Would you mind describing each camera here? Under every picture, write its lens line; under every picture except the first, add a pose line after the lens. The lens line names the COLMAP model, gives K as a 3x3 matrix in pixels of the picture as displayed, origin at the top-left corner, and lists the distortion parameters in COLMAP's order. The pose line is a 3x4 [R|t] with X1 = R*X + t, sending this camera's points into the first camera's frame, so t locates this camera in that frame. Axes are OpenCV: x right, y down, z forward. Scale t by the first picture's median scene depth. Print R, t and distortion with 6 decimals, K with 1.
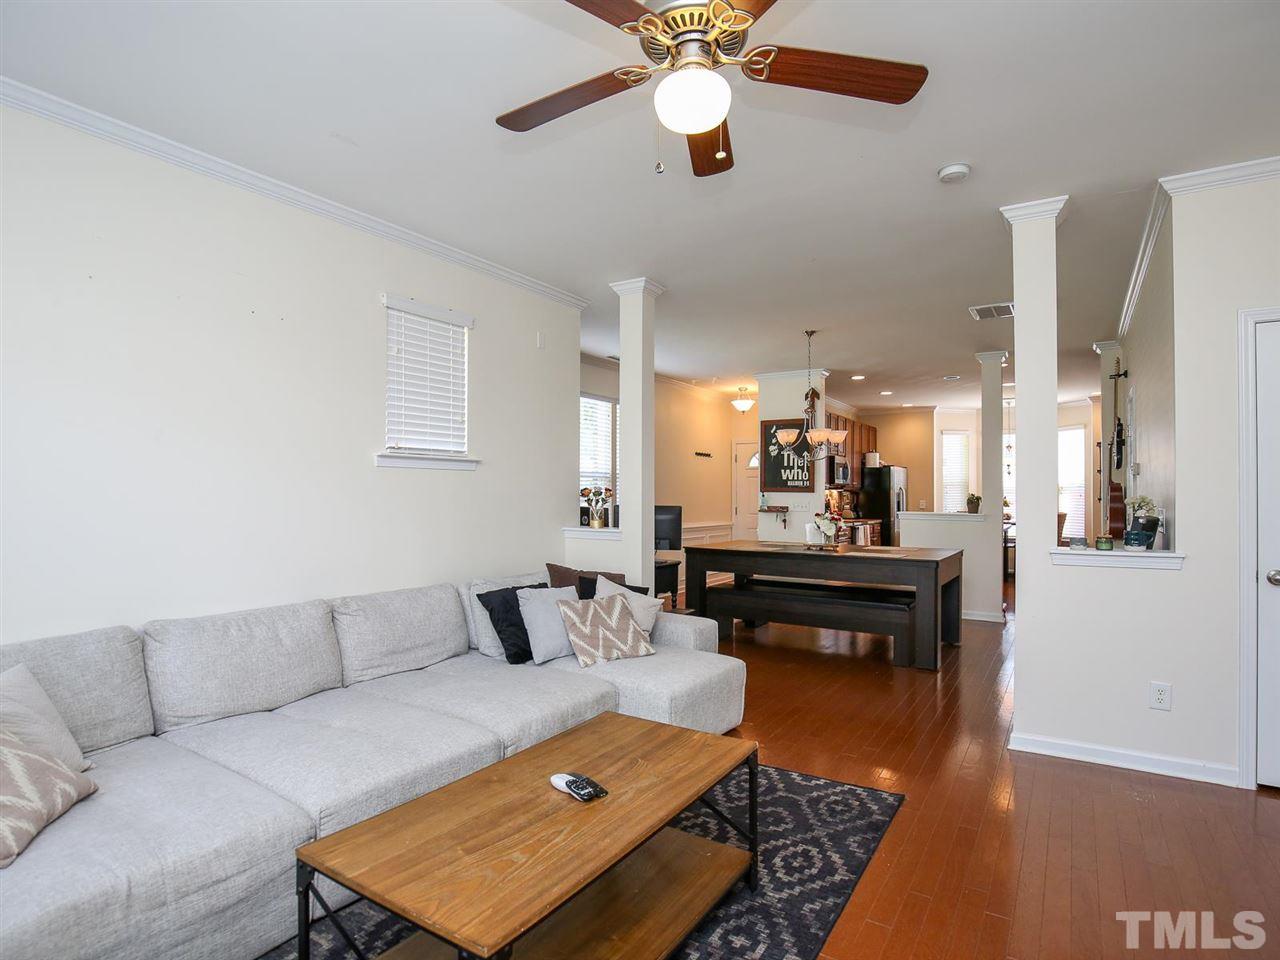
lens RADIAL K [[681.1, 0, 636.3], [0, 681.1, 486.6], [0, 0, 1]] dist [-0.037387, 0.018747]
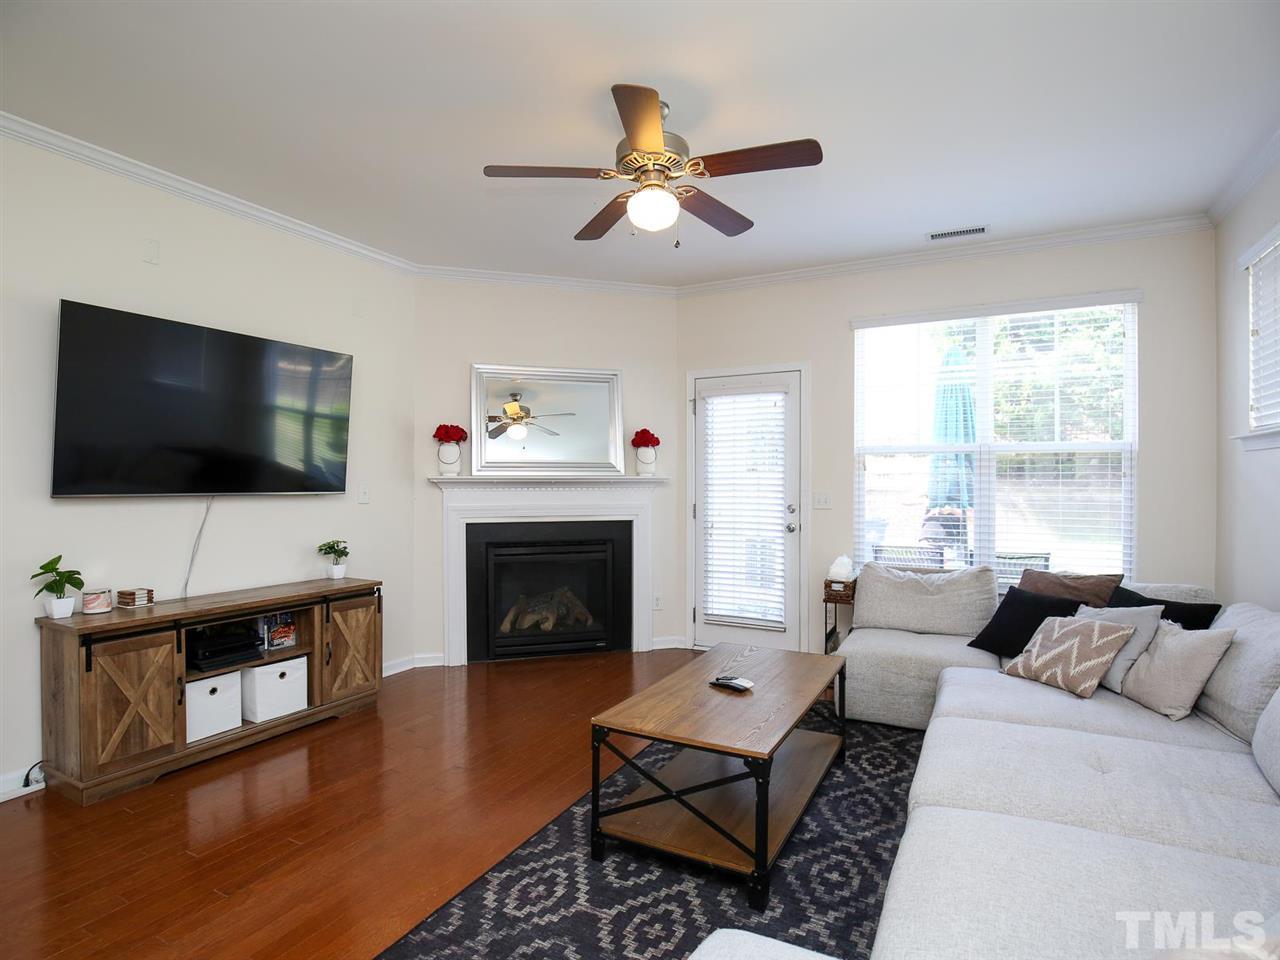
lens RADIAL K [[667.7, 0, 643.6], [0, 667.7, 488.9], [0, 0, 1]] dist [-0.020125, -0.000127]
pose [[-0.995615, -0.009856, -0.093021, 0.054682], [-0.010082, 0.999947, 0.001957, 0.007481], [0.092997, 0.002886, -0.995662, 0.548807]]
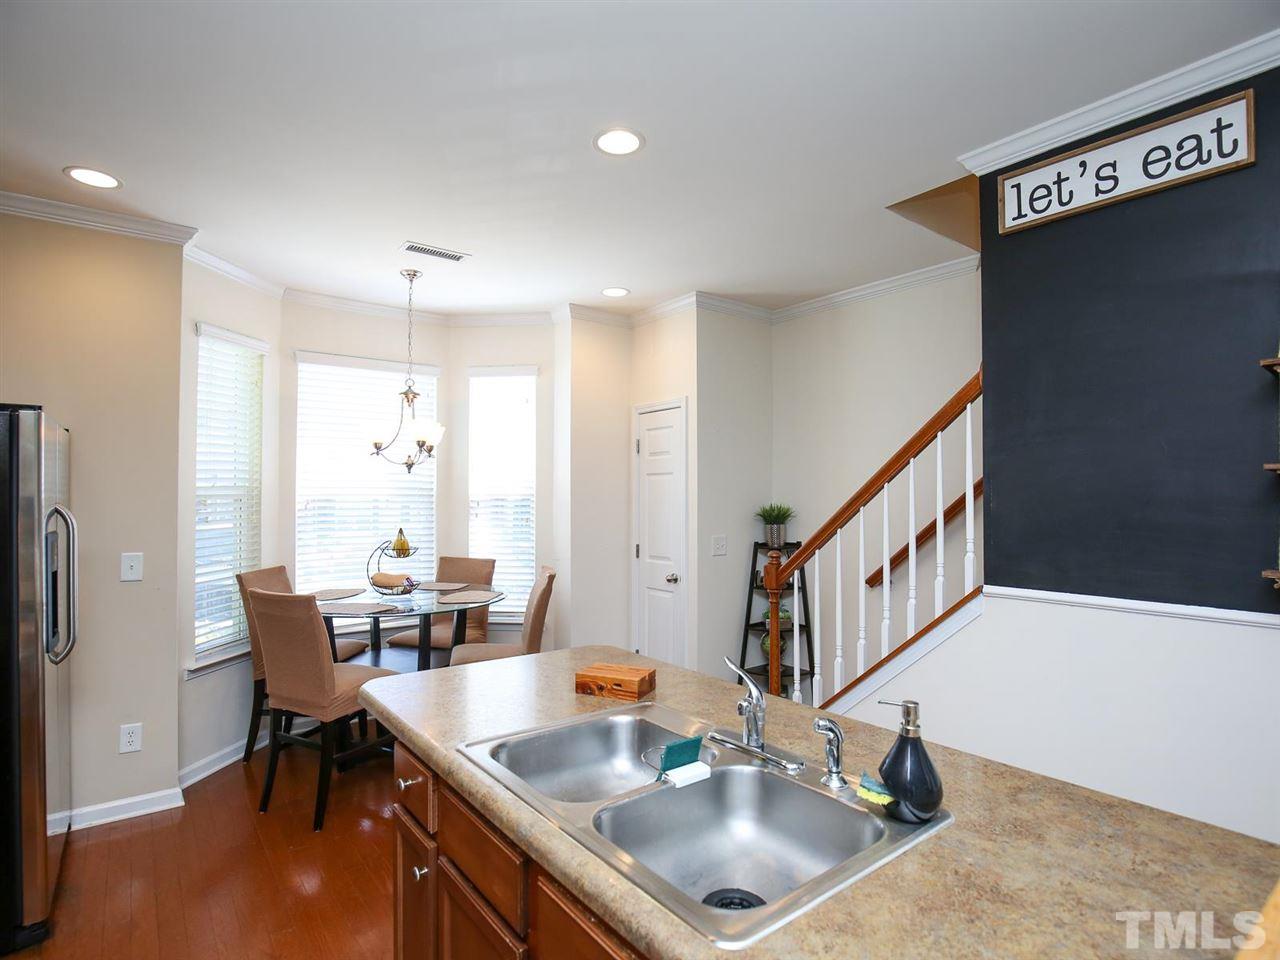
lens RADIAL K [[671.9, 0, 641.0], [0, 671.9, 496.5], [0, 0, 1]] dist [-0.025156, 0.001019]
pose [[0.326713, -0.002432, 0.945120, 0.325871], [-0.008546, 0.999948, 0.005528, -0.008111], [-0.945085, -0.009883, 0.326675, 1.002432]]
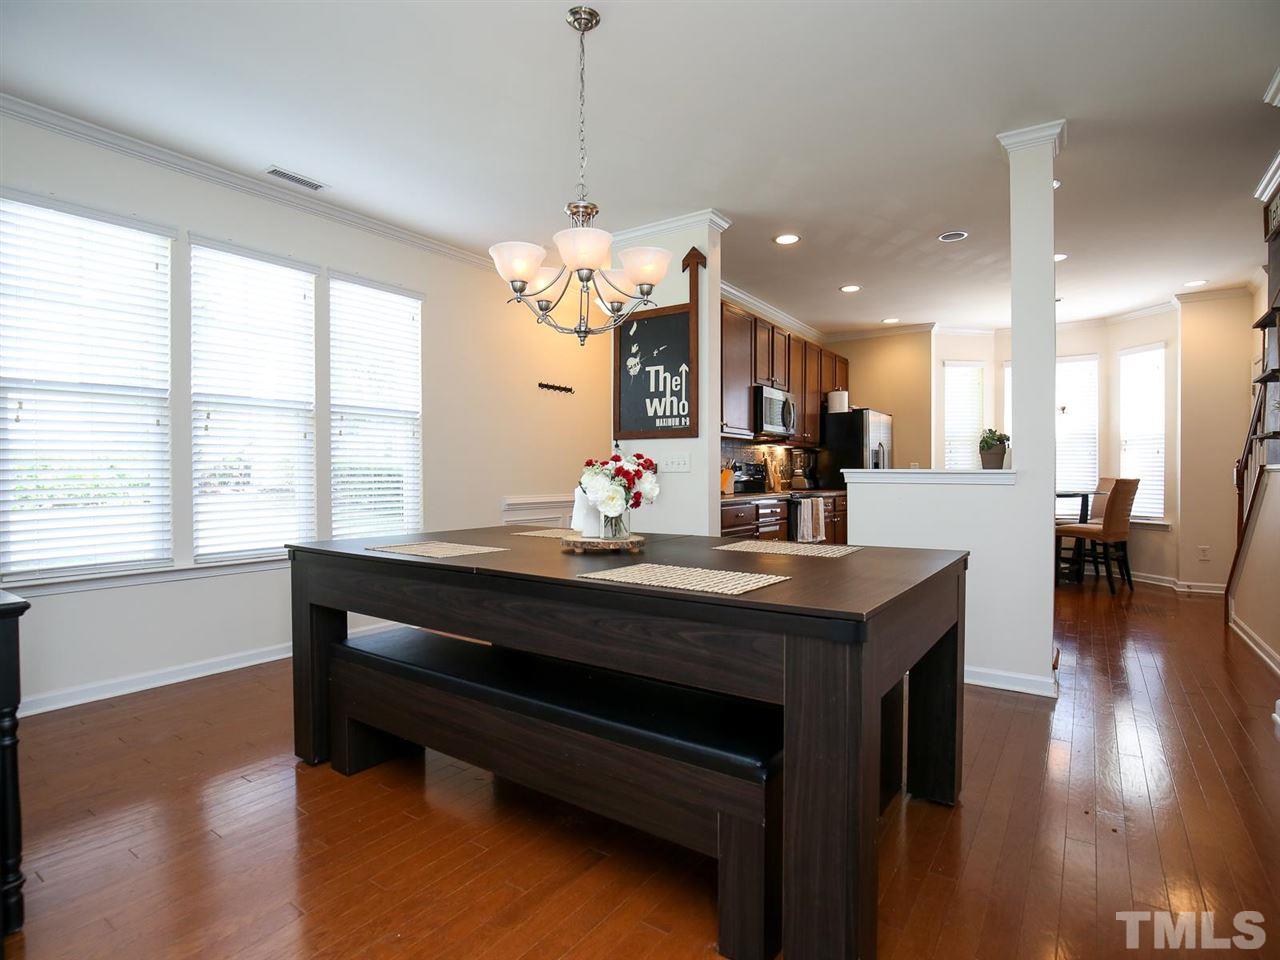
lens RADIAL K [[665.0, 0, 631.0], [0, 665.0, 486.7], [0, 0, 1]] dist [-0.030638, 0.000321]
pose [[0.999434, -0.004524, -0.033329, 0.225170], [0.005520, 0.999539, 0.029857, 0.032193], [0.033179, -0.030024, 0.998998, 0.457501]]
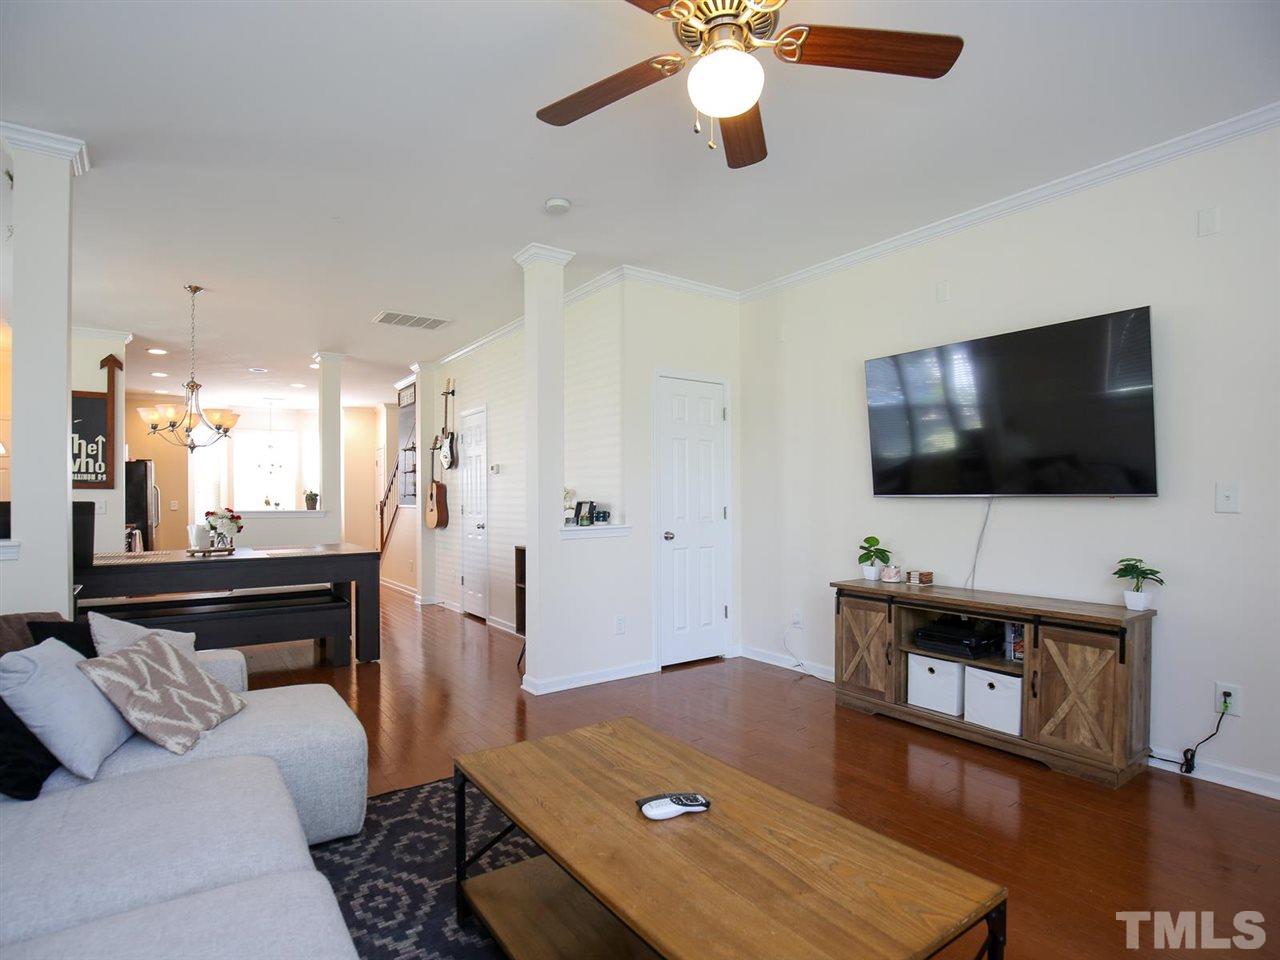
lens RADIAL K [[665.0, 0, 631.0], [0, 665.0, 486.7], [0, 0, 1]] dist [-0.030638, 0.000321]
pose [[0.381007, 0.008948, 0.924529, -0.202542], [-0.001182, 0.999957, -0.009191, 0.011919], [-0.924572, 0.002409, 0.381001, 0.169424]]
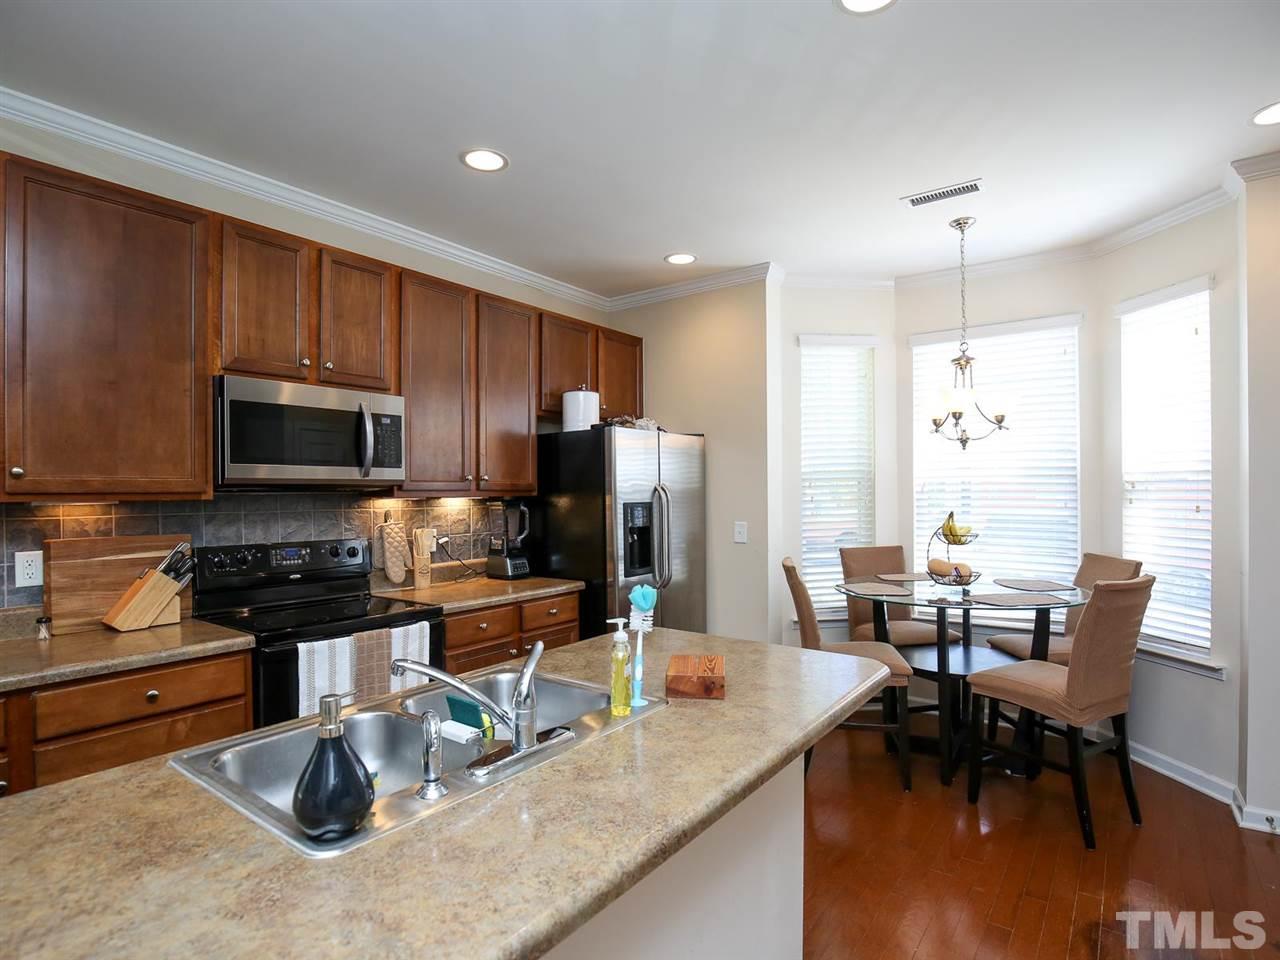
lens RADIAL K [[671.9, 0, 641.0], [0, 671.9, 496.5], [0, 0, 1]] dist [-0.025156, 0.001019]
pose [[0.998206, -0.008821, -0.059227, 0.548409], [0.010073, 0.999731, 0.020880, -0.002243], [0.059027, -0.021439, 0.998026, 0.881941]]
